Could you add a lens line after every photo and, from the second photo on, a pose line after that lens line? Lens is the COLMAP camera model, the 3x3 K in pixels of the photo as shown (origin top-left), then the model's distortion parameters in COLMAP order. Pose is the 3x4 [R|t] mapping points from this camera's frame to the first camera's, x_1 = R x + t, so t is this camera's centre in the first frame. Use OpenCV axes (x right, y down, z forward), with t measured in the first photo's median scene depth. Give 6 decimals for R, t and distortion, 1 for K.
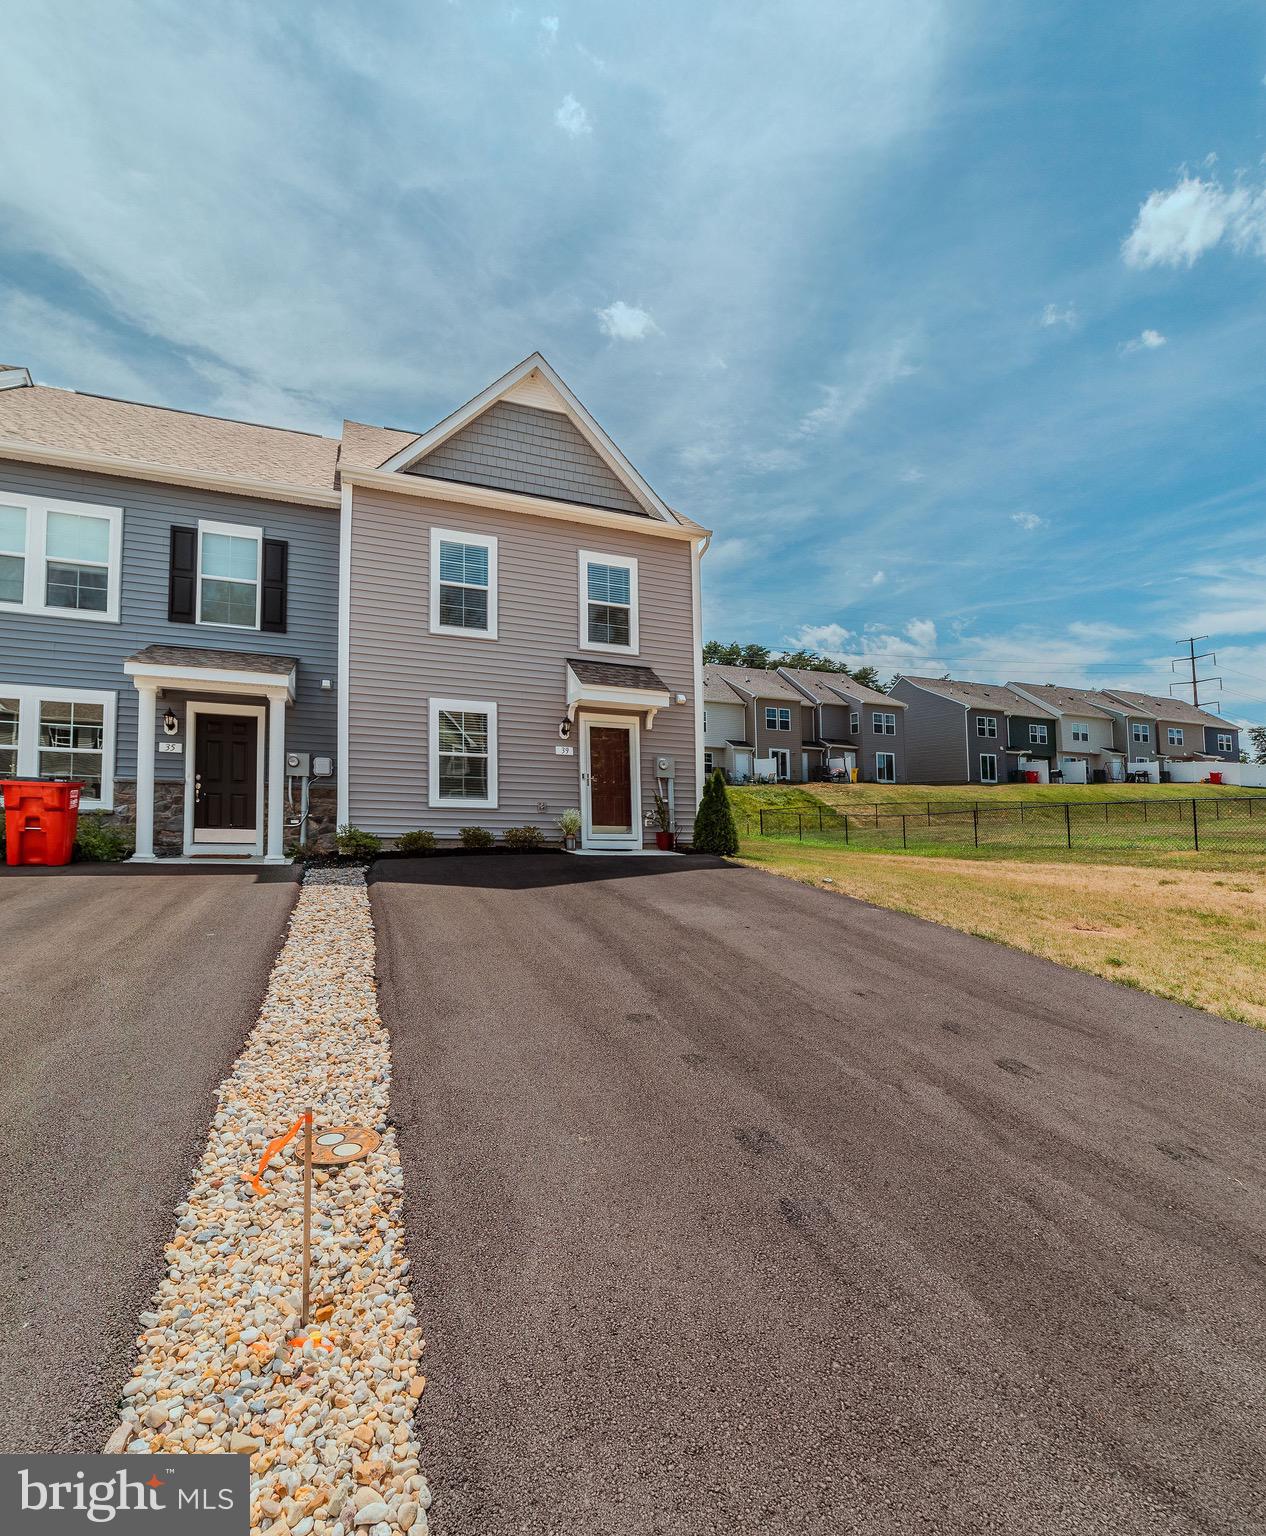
lens RADIAL K [[768.6, 0, 637.5], [0, 768.6, 754.9], [0, 0, 1]] dist [-0.018859, 0.004263]
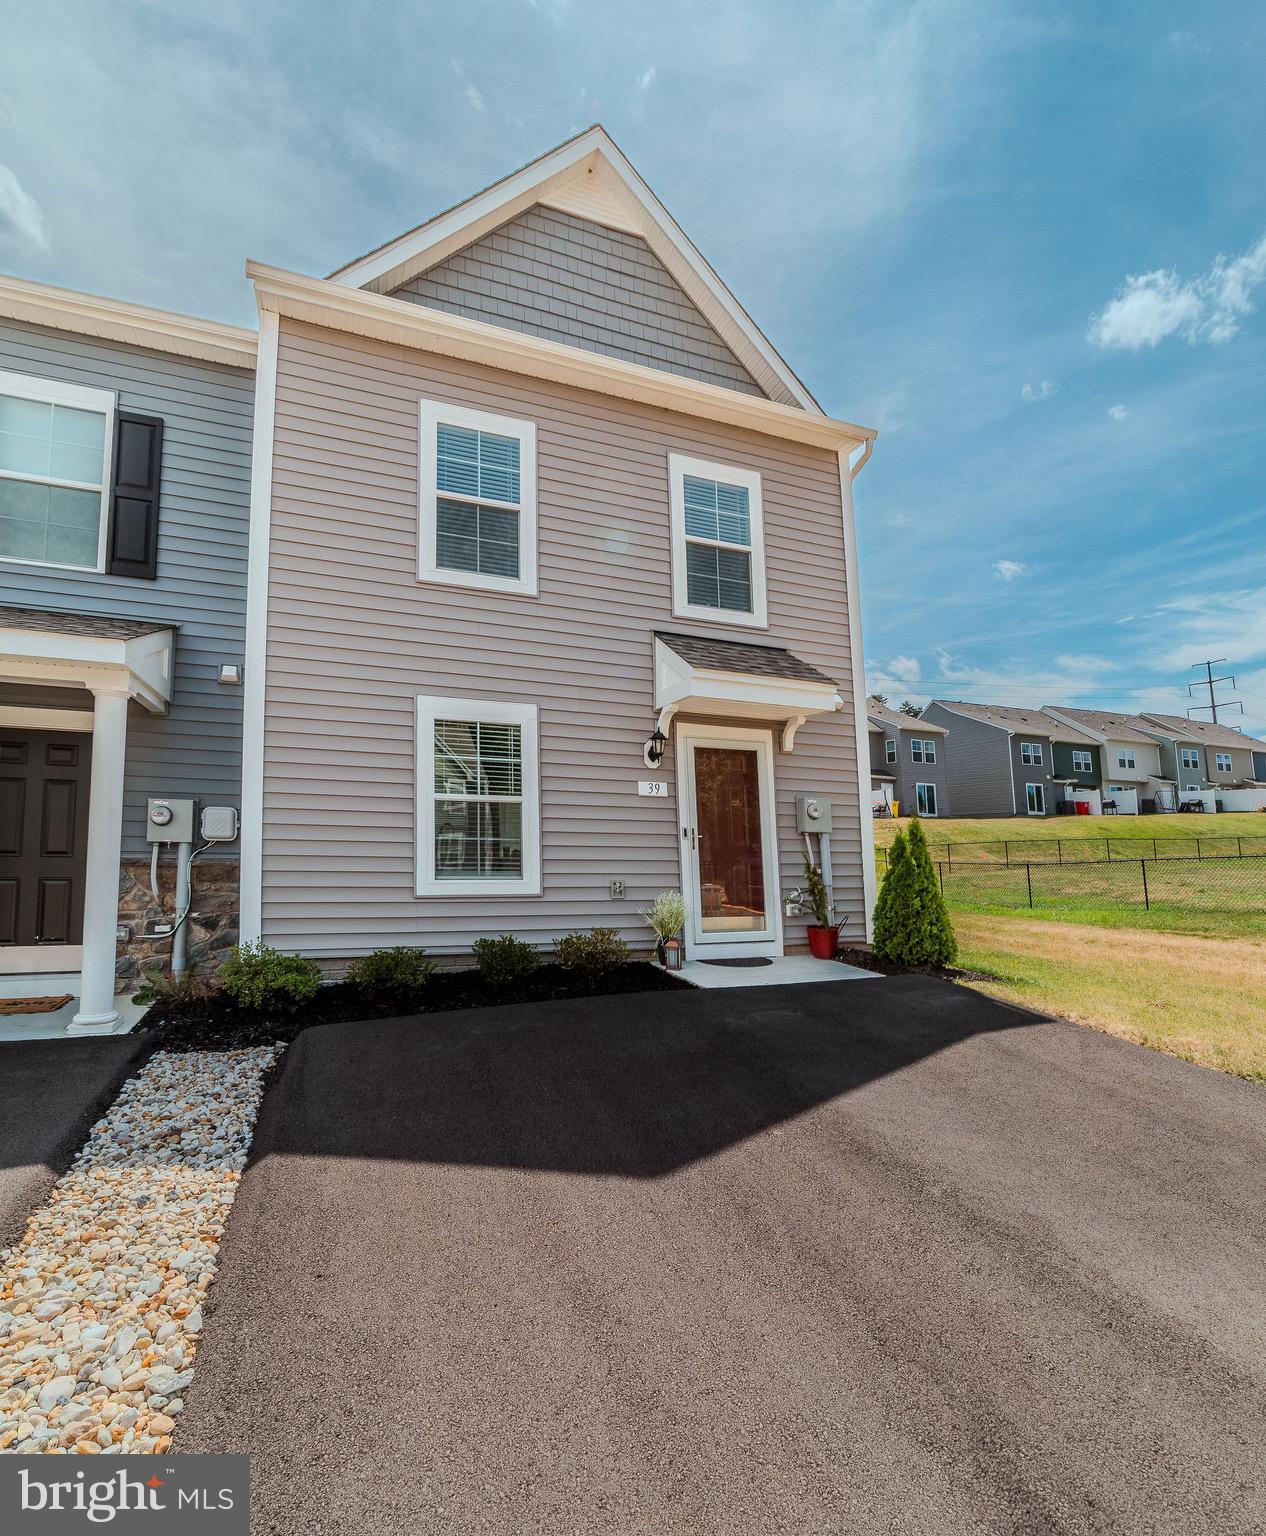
lens RADIAL K [[768.6, 0, 642.0], [0, 768.6, 755.4], [0, 0, 1]] dist [-0.018859, 0.004263]
pose [[0.999841, -0.010018, 0.014778, -0.111720], [0.010632, 0.999059, -0.042047, -0.006362], [-0.014342, 0.042197, 0.999006, 0.423613]]
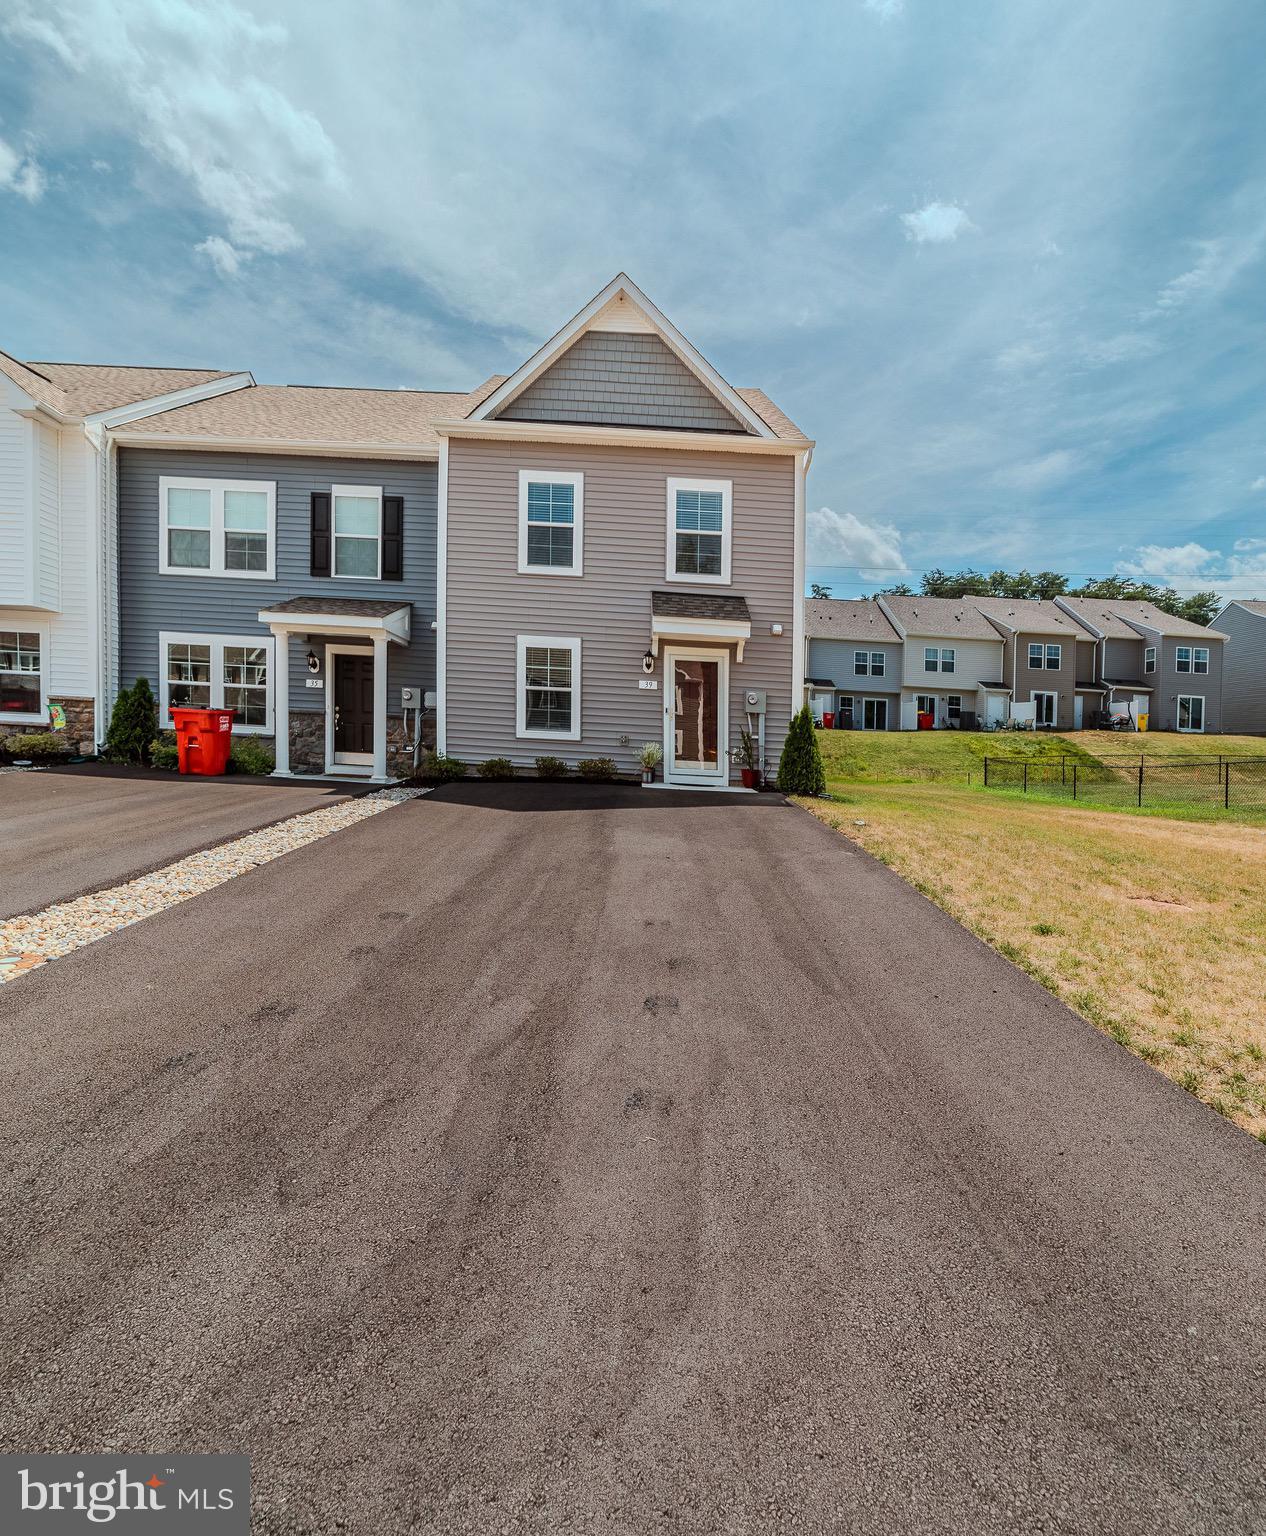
lens RADIAL K [[768.6, 0, 623.4], [0, 768.6, 769.9], [0, 0, 1]] dist [-0.018859, 0.004263]
pose [[0.930306, 0.032633, -0.365329, 0.245123], [-0.000055, 0.996046, 0.088834, 0.016114], [0.366783, -0.082623, 0.926630, 0.050149]]
